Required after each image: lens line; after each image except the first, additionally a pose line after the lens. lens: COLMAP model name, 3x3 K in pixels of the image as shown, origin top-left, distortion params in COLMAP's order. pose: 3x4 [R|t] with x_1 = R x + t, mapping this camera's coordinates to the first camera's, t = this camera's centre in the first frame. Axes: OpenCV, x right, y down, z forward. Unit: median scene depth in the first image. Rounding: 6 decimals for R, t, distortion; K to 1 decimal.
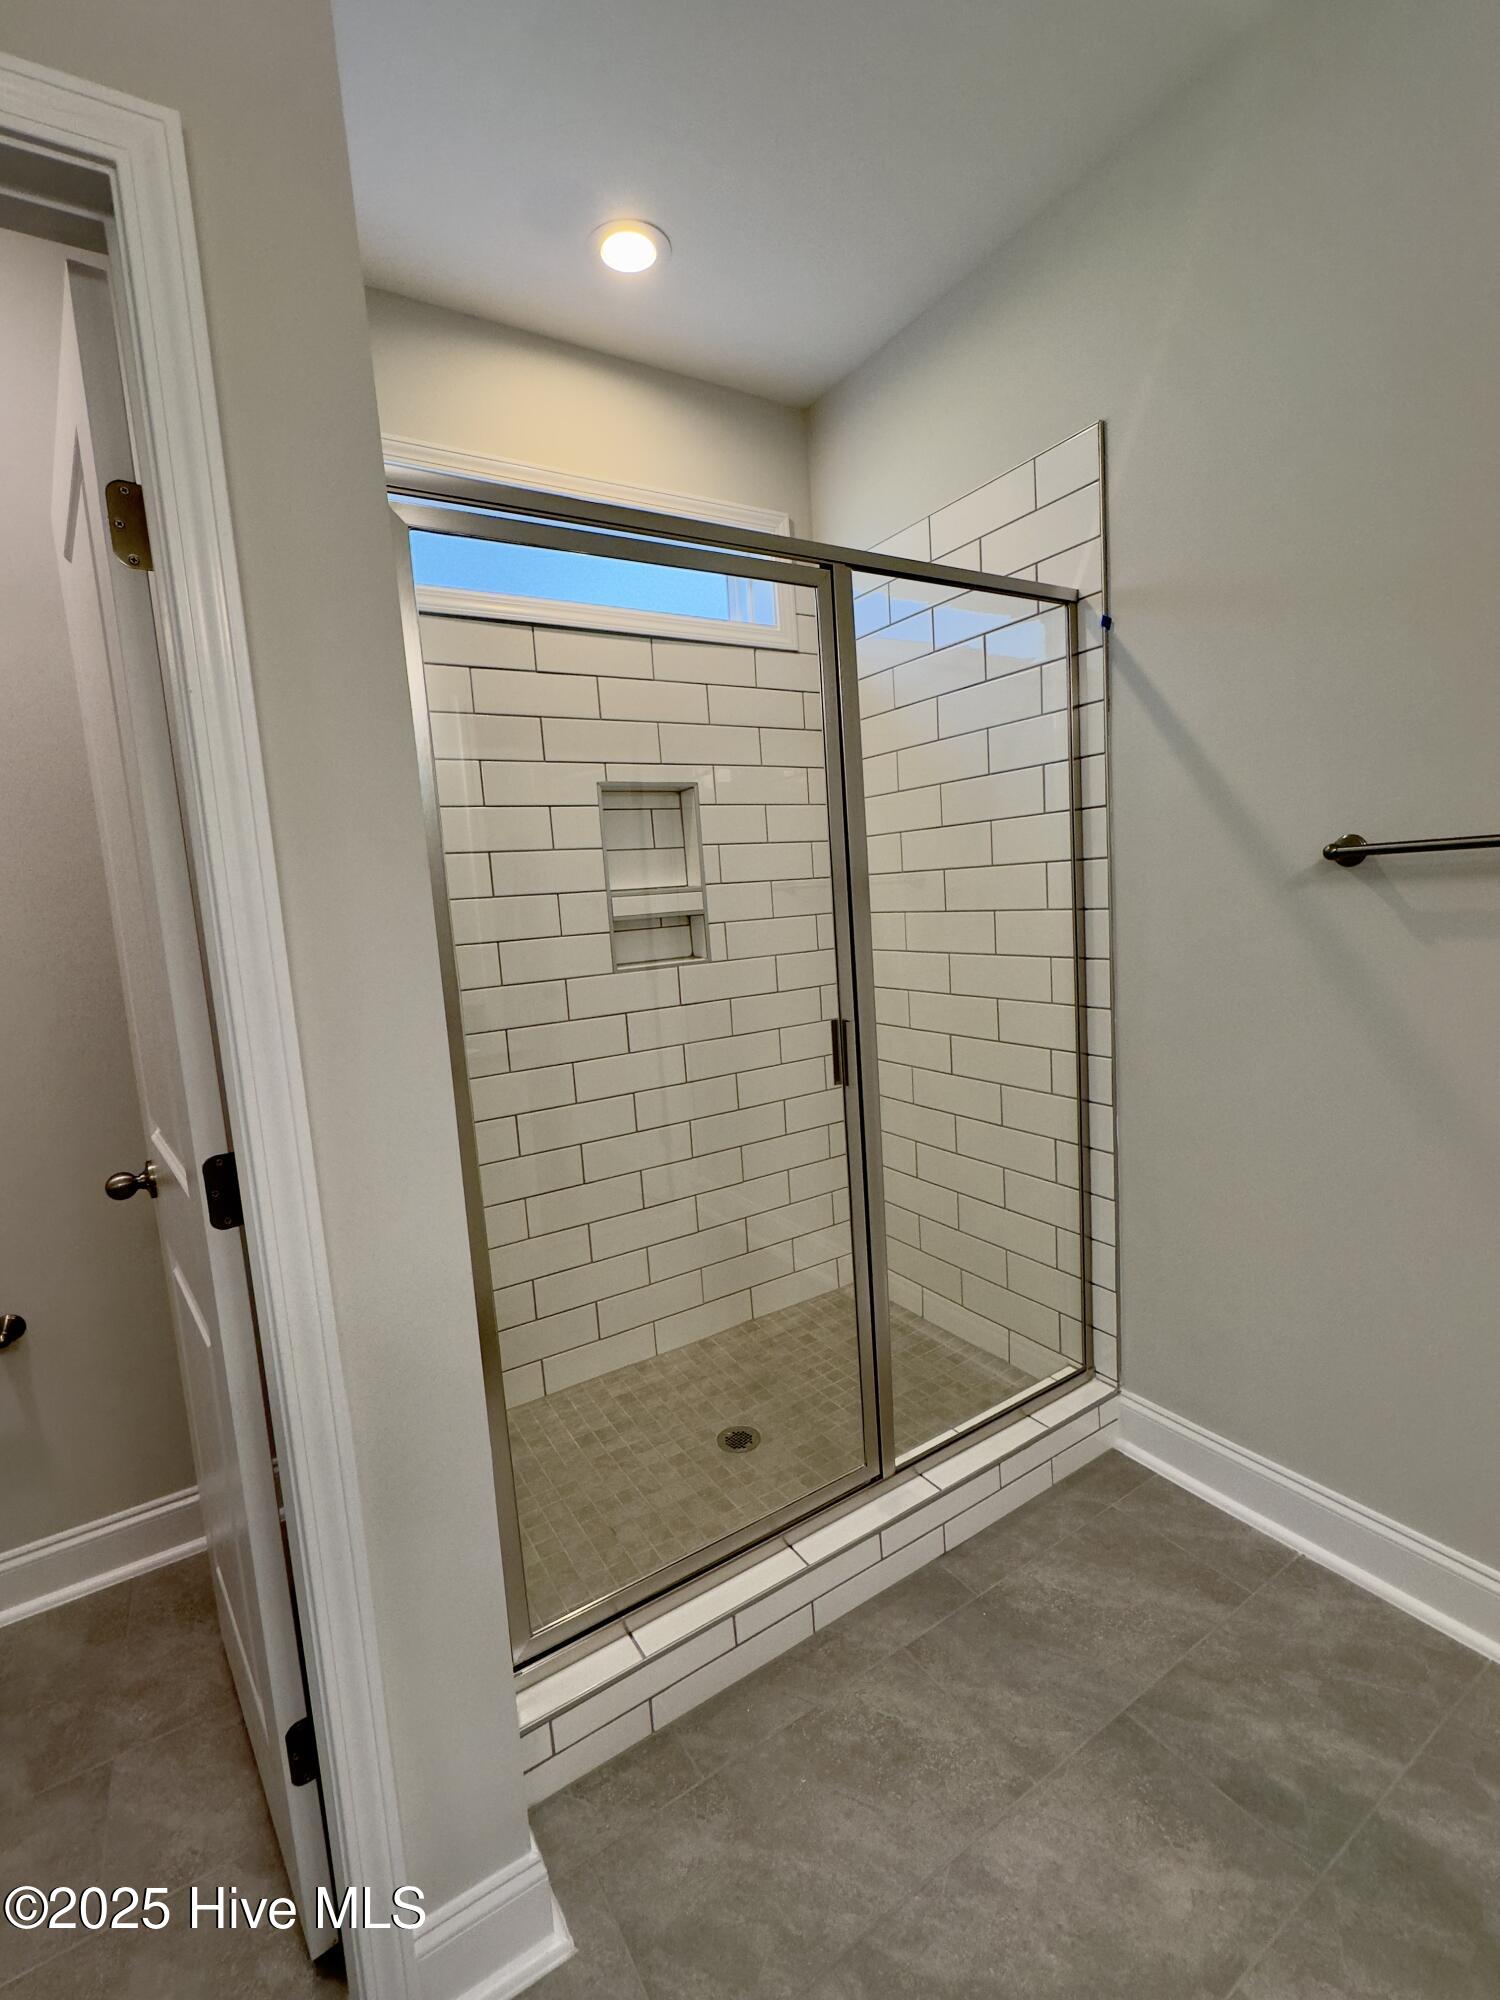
lens RADIAL K [[888.0, 0, 741.9], [0, 888.0, 997.1], [0, 0, 1]] dist [-0.004062, 0.000044]
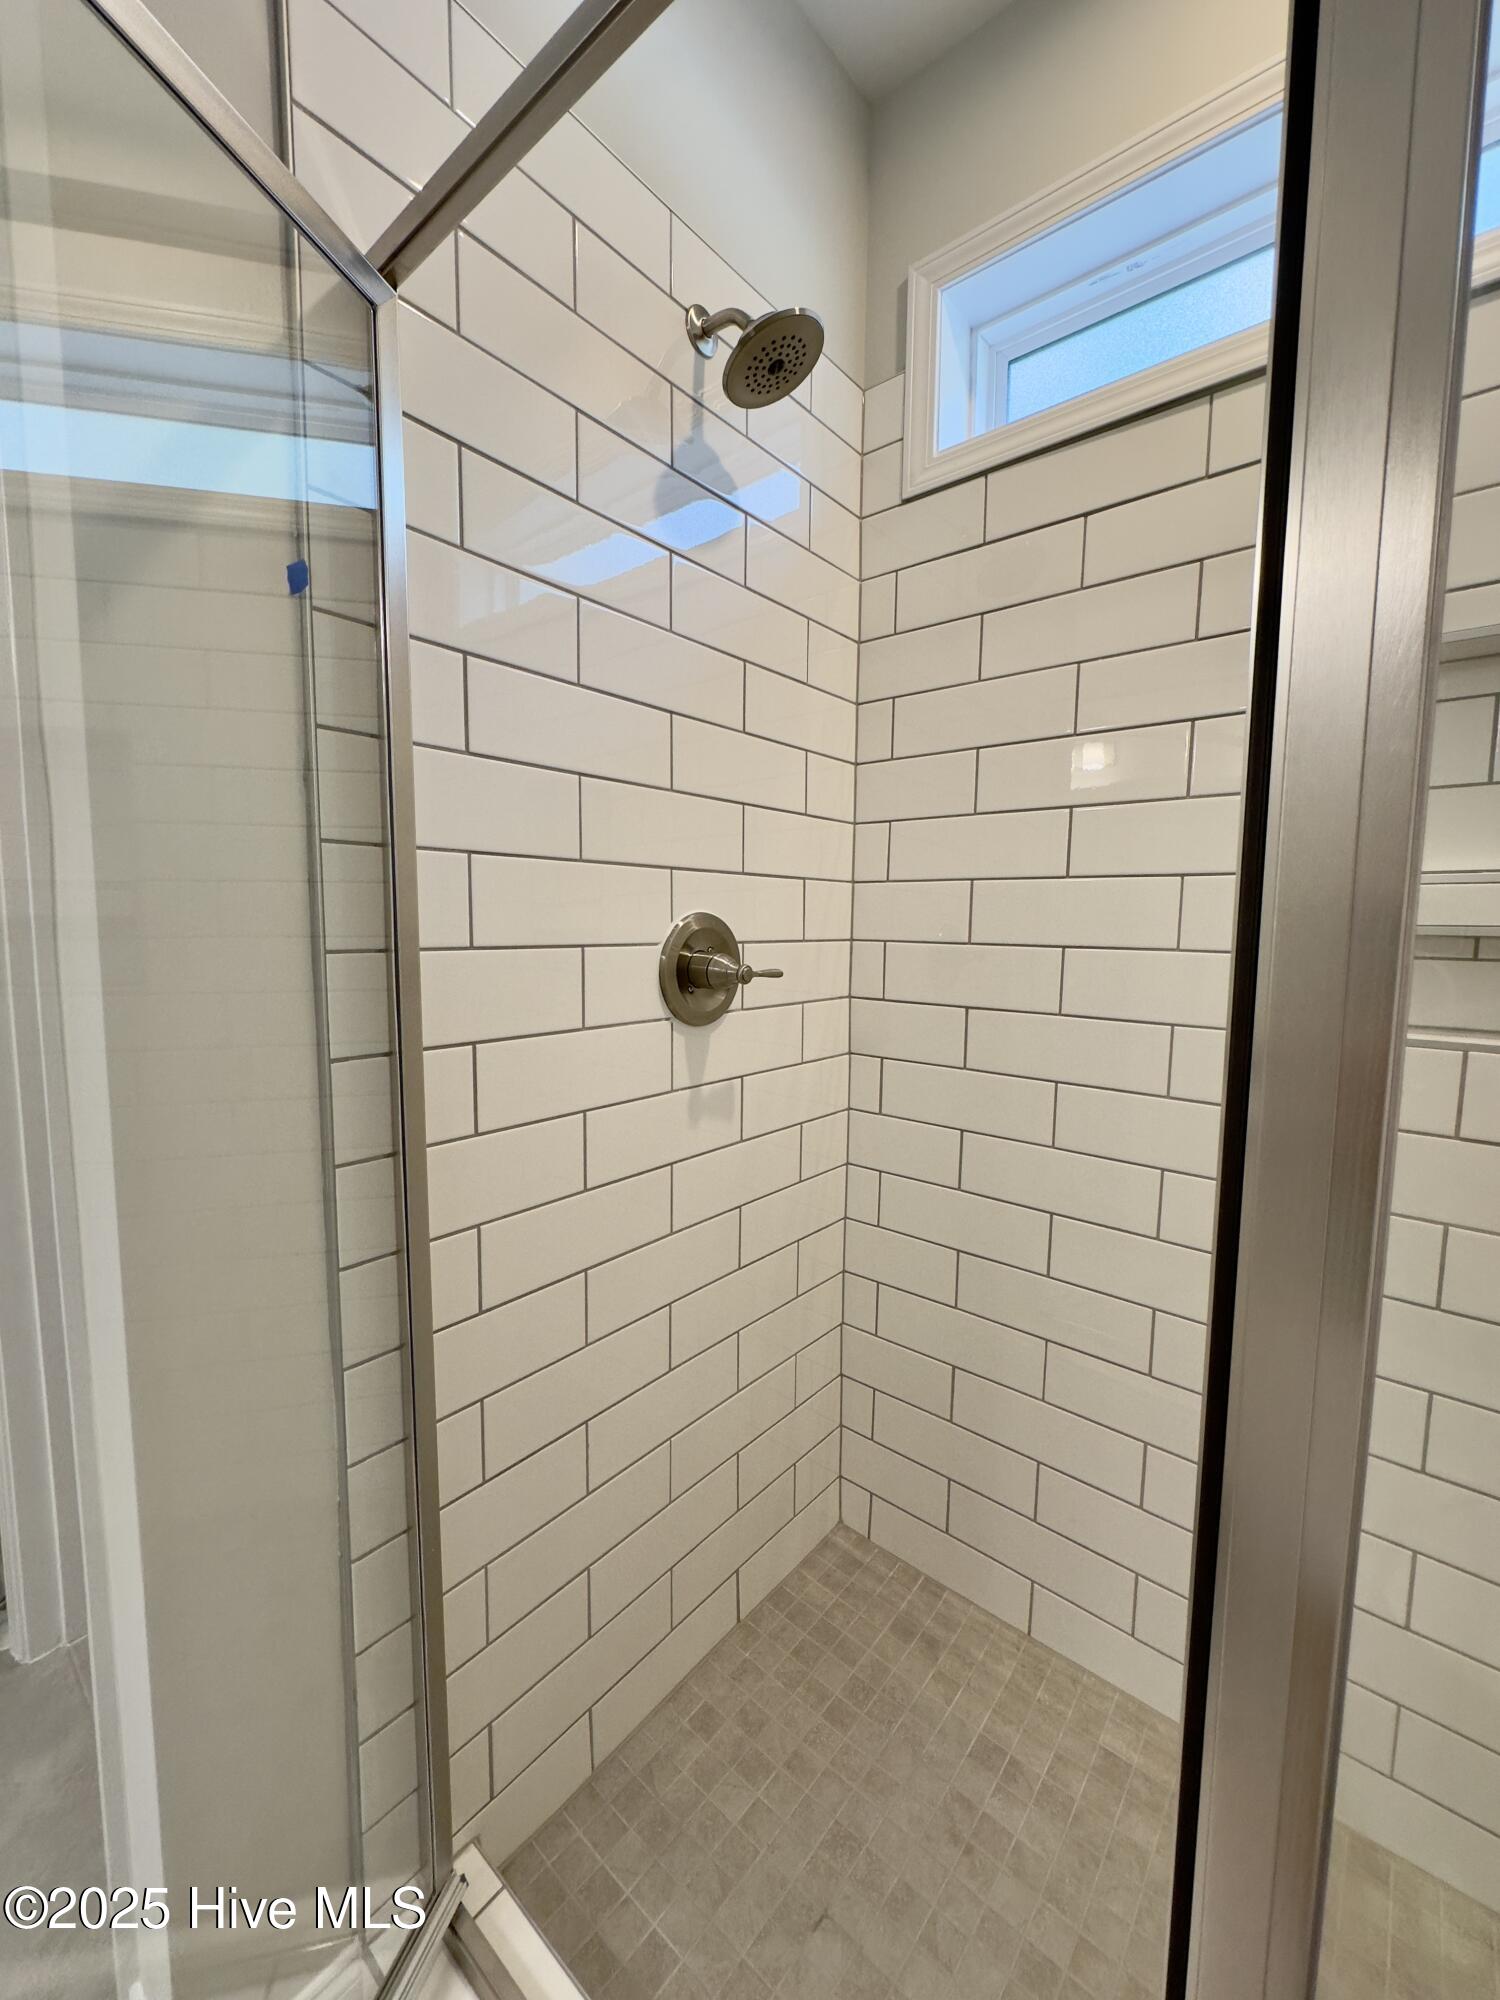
lens RADIAL K [[793.3, 0, 750.0], [0, 793.3, 1000.0], [0, 0, 1]] dist [-0.010631, 0.001195]
pose [[0.304651, 0.163150, -0.938387, 0.204169], [-0.147035, 0.981466, 0.122904, -0.062327], [0.941046, 0.100532, 0.322994, 0.612582]]
